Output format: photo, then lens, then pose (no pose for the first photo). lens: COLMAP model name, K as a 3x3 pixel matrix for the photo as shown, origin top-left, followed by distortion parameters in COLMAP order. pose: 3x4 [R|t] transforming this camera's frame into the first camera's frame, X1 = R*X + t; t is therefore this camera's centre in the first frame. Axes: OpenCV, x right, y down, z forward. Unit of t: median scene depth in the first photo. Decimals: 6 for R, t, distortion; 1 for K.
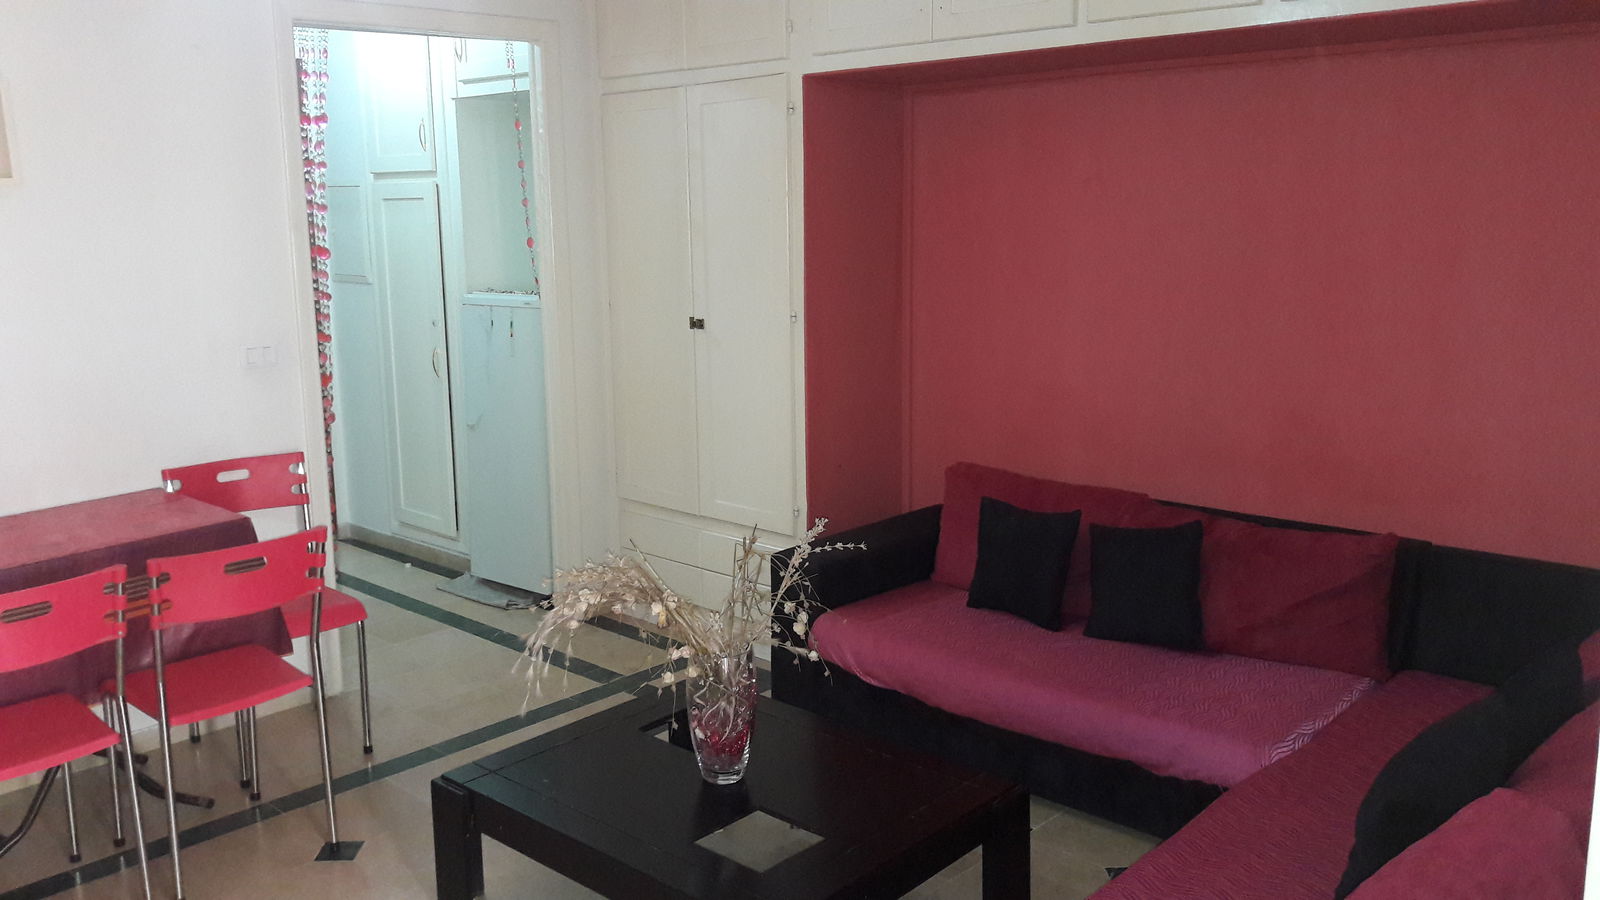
lens RADIAL K [[1285.3, 0, 794.1], [0, 1285.3, 428.0], [0, 0, 1]] dist [0.087672, -0.154507]
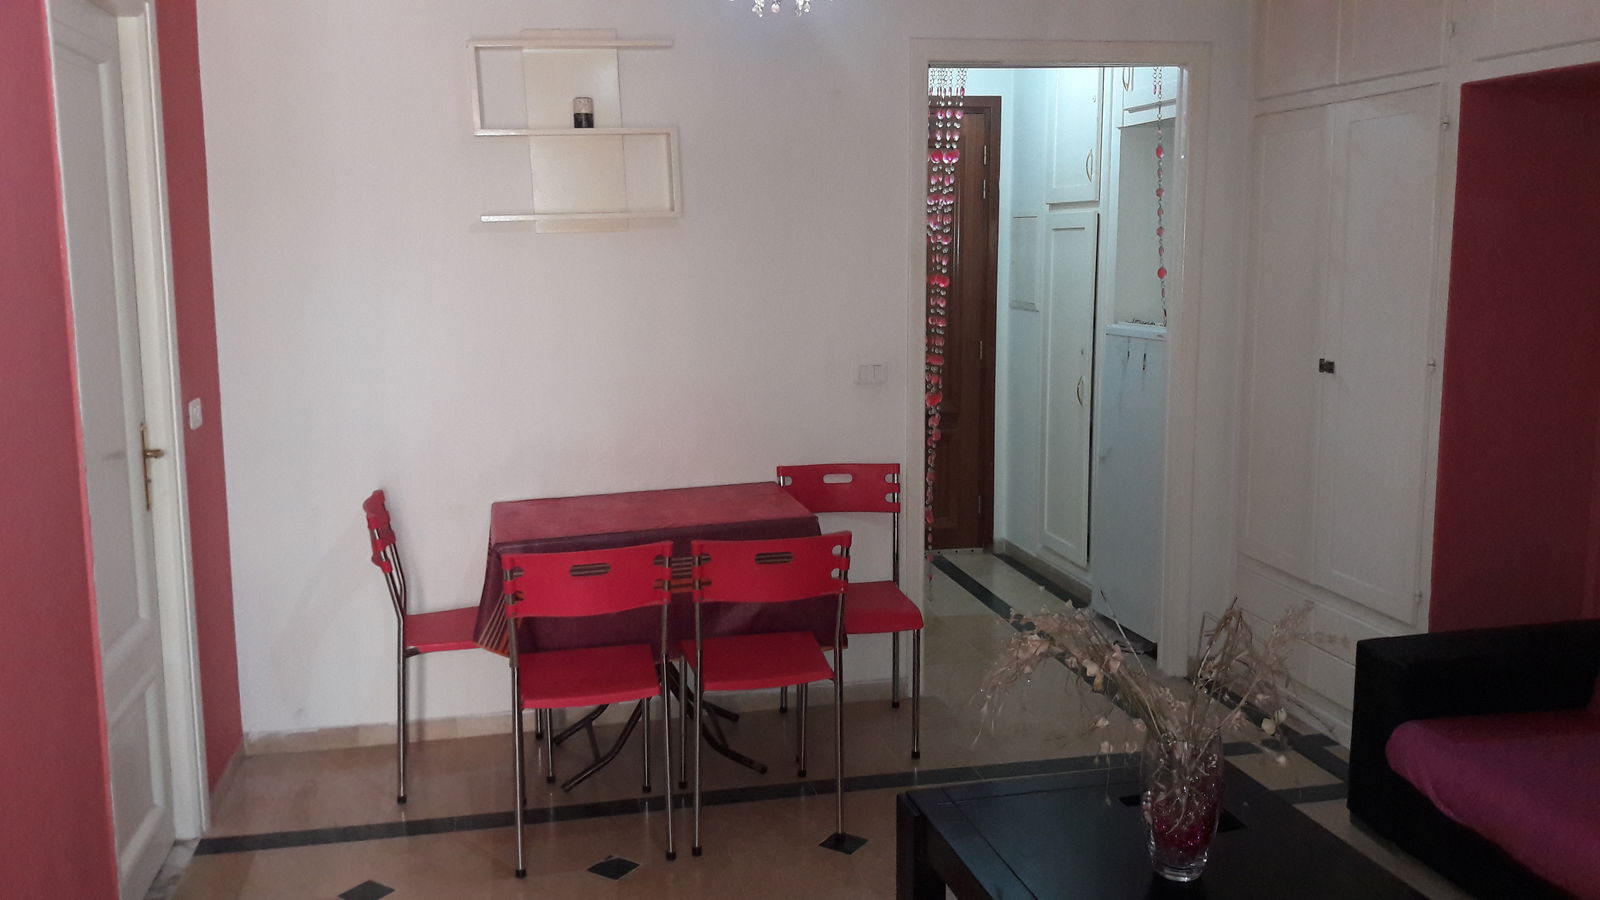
lens RADIAL K [[1288.5, 0, 796.1], [0, 1288.5, 412.1], [0, 0, 1]] dist [0.151229, -0.397355]
pose [[0.830010, 0.080885, -0.551852, 0.133623], [-0.100138, 0.994962, -0.004780, -0.010299], [0.548685, 0.059229, 0.833928, 0.058398]]
